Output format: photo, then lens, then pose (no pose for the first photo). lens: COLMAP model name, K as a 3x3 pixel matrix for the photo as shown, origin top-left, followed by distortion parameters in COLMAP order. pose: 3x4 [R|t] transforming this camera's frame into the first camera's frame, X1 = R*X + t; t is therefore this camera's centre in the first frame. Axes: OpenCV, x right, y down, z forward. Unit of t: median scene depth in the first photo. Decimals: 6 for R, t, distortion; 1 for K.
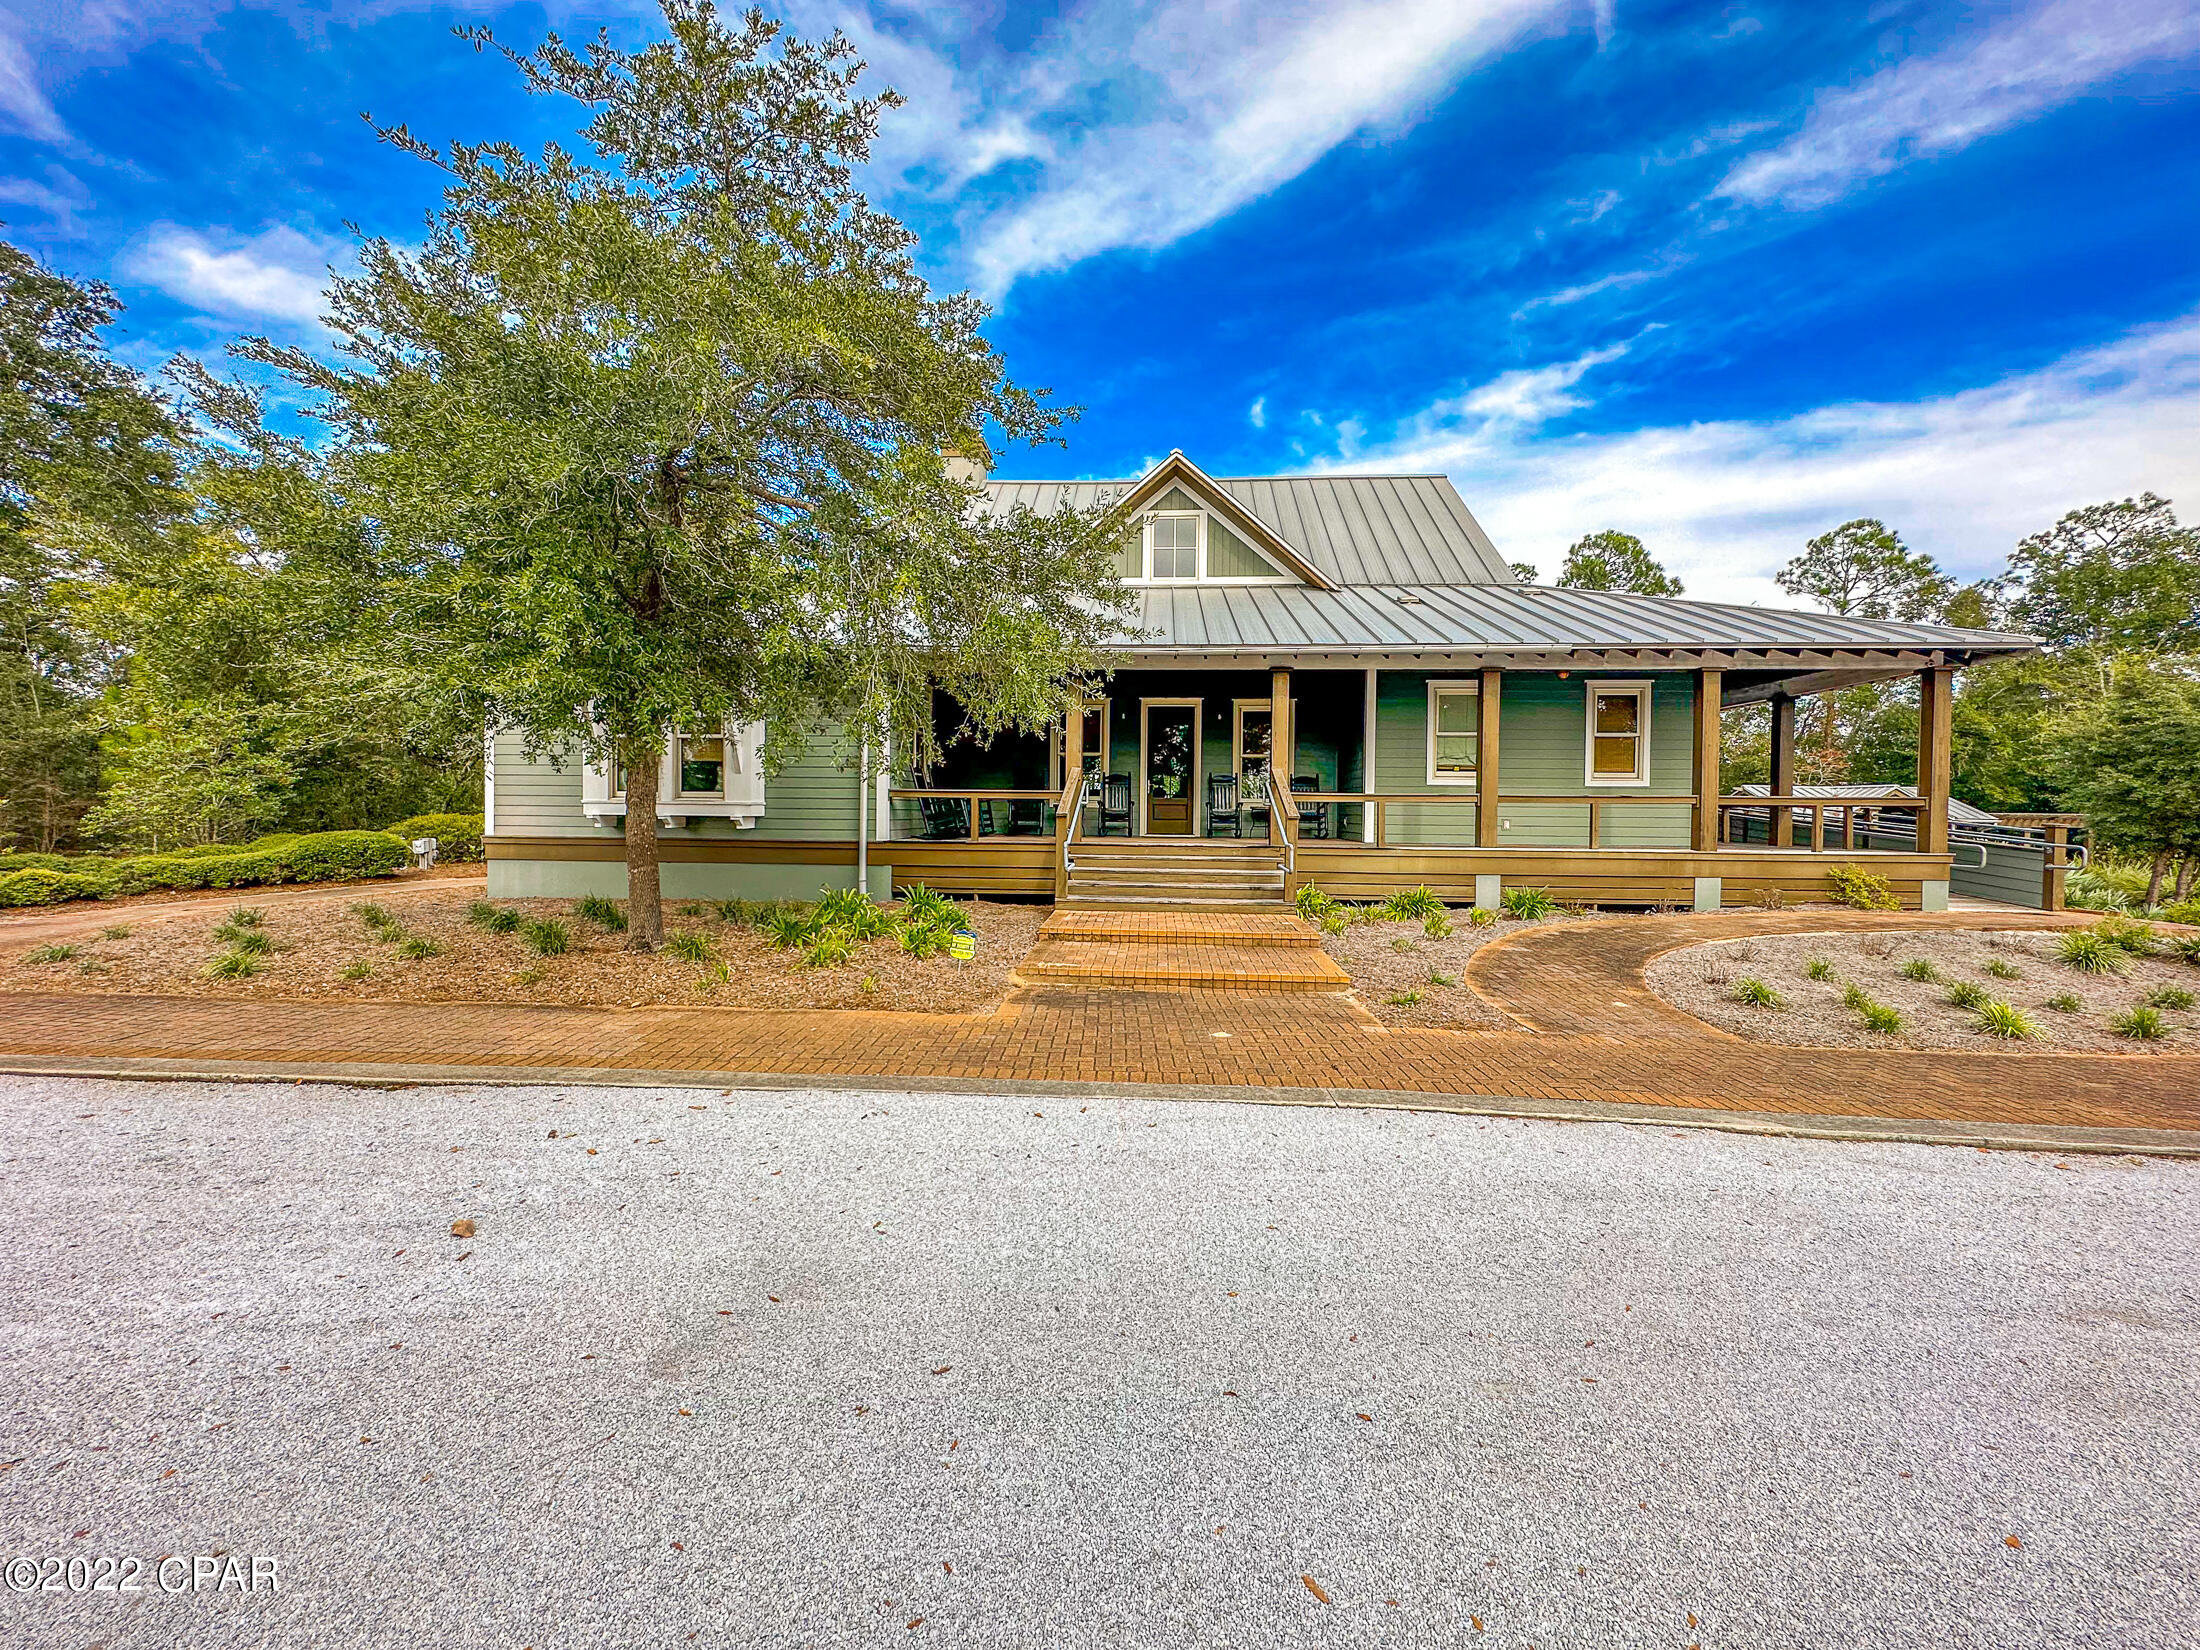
lens RADIAL K [[878.1, 0, 1110.1], [0, 878.1, 835.8], [0, 0, 1]] dist [0.000929, -0.006267]
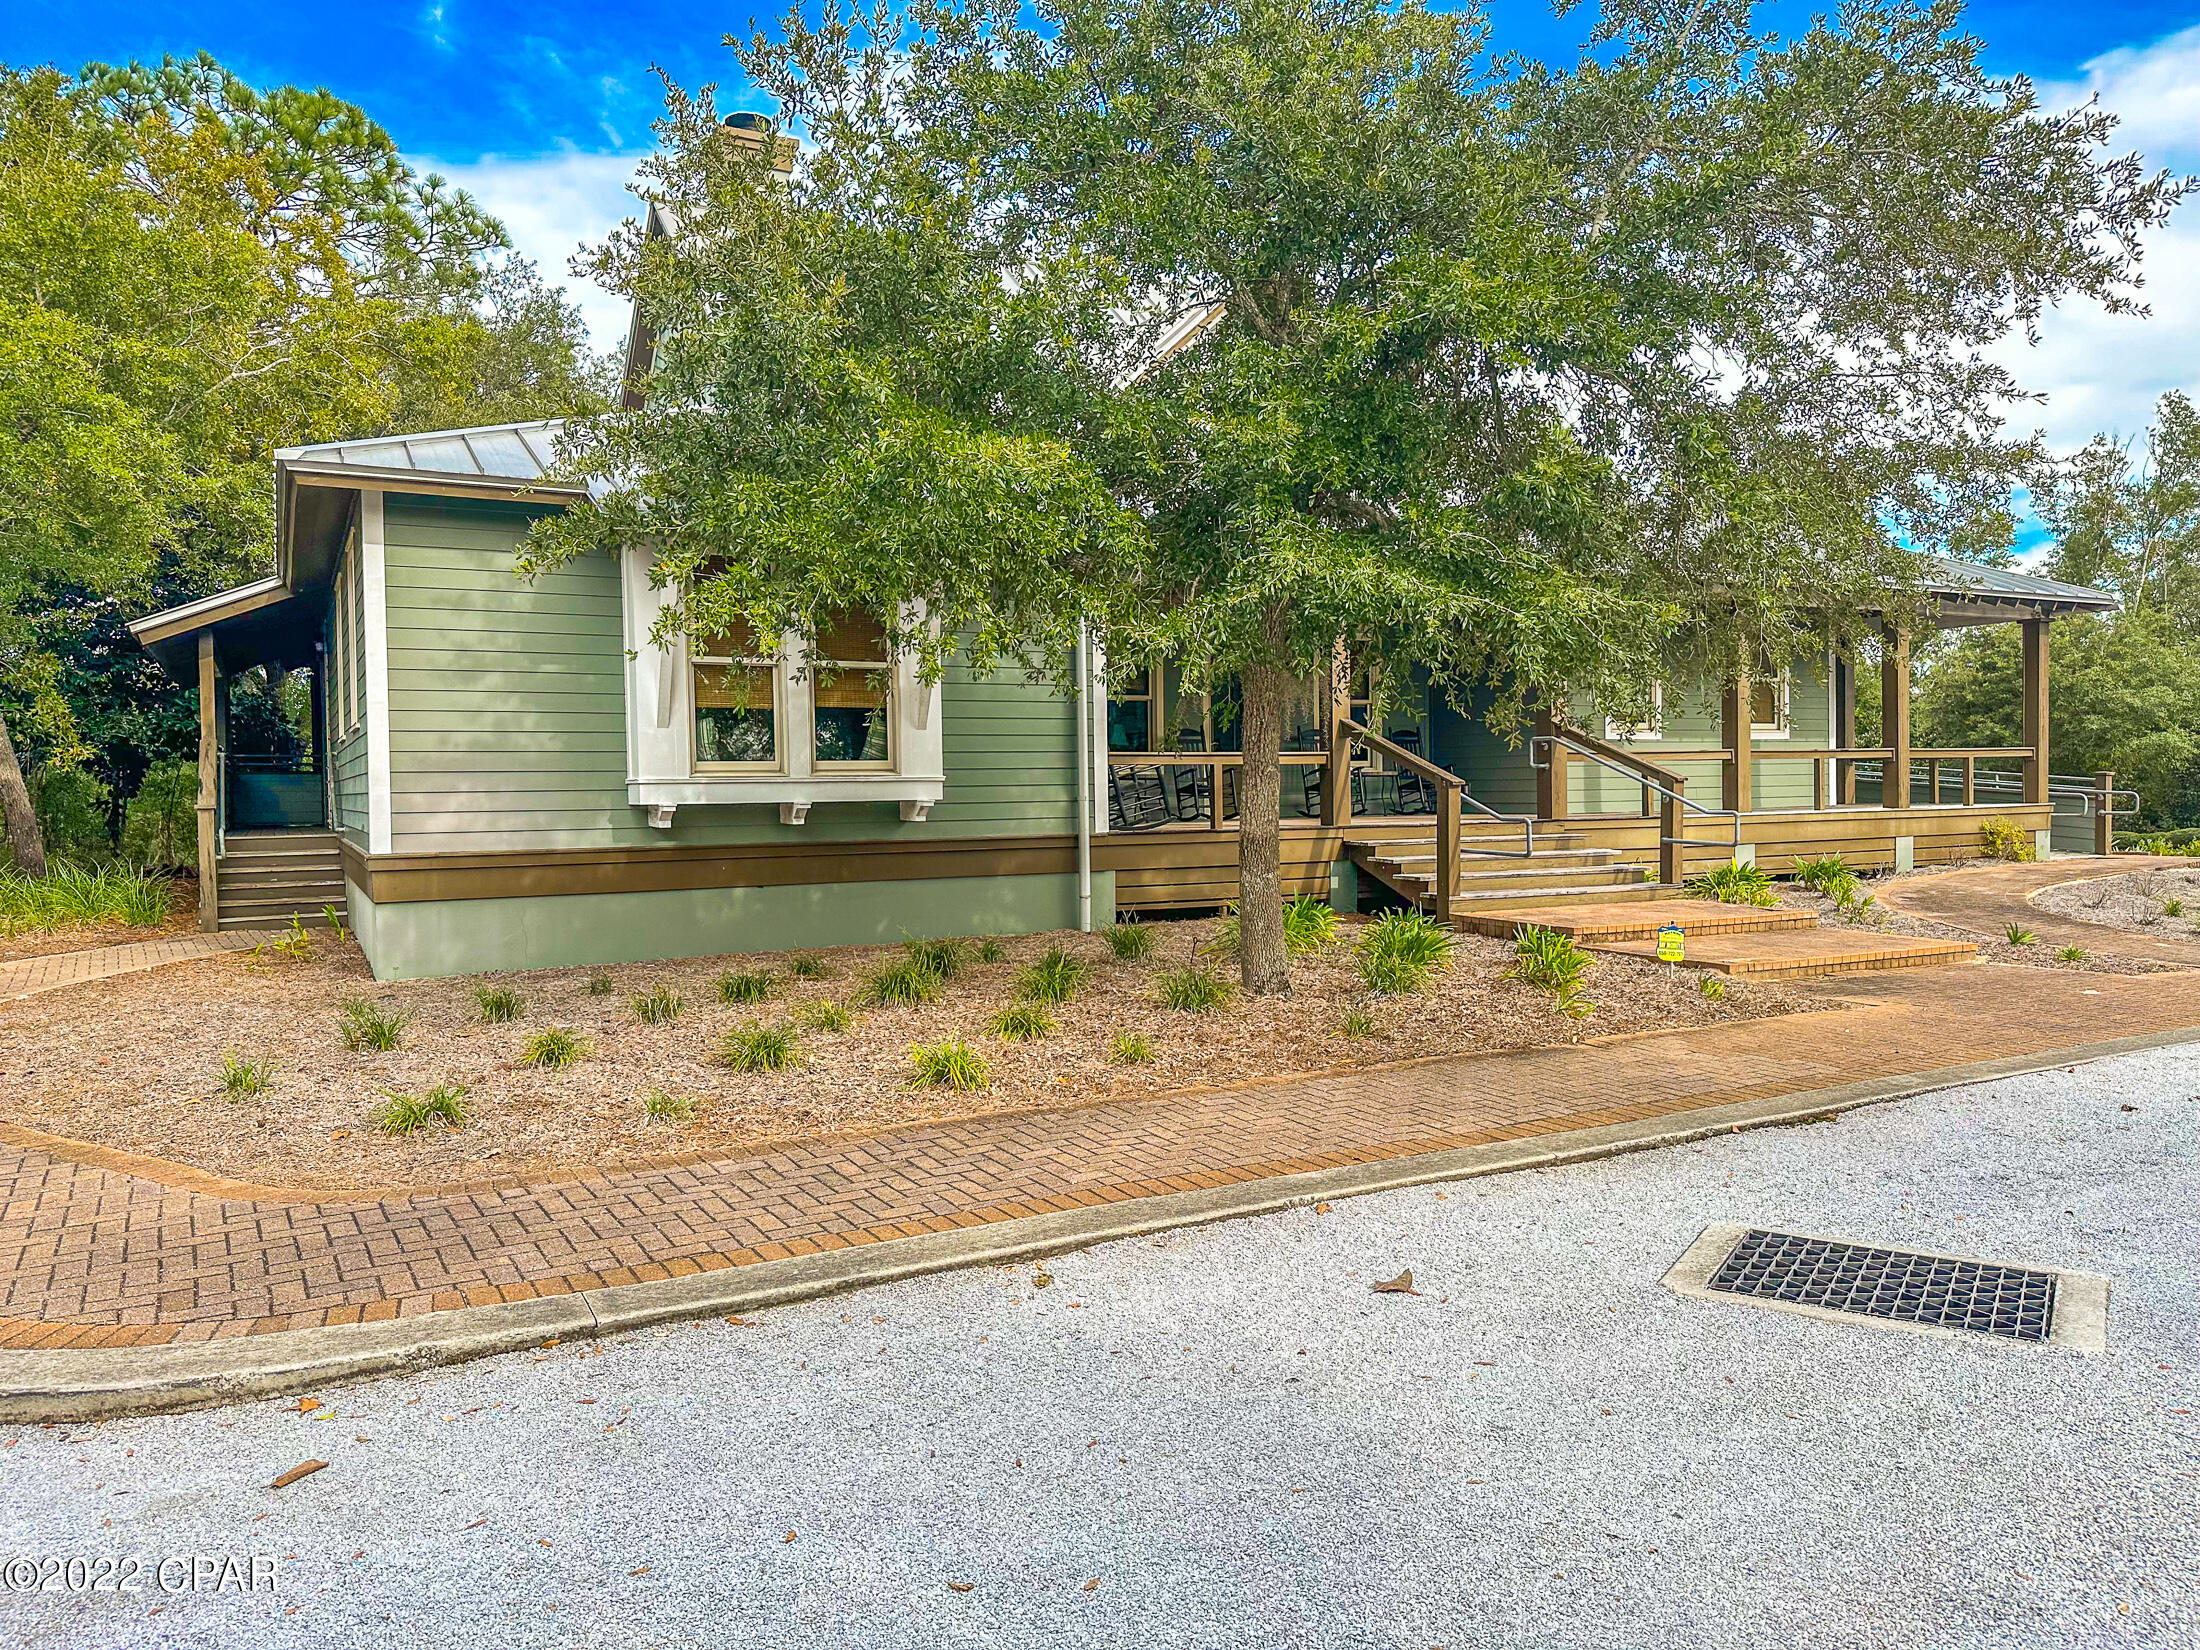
lens RADIAL K [[1522.7, 0, 1100.0], [0, 1522.7, 825.0], [0, 0, 1]] dist [0.108532, -0.171583]
pose [[0.851232, -0.036038, 0.523550, -0.858701], [0.036361, 0.999292, 0.009667, -0.011187], [-0.523528, 0.010807, 0.851940, 0.047762]]
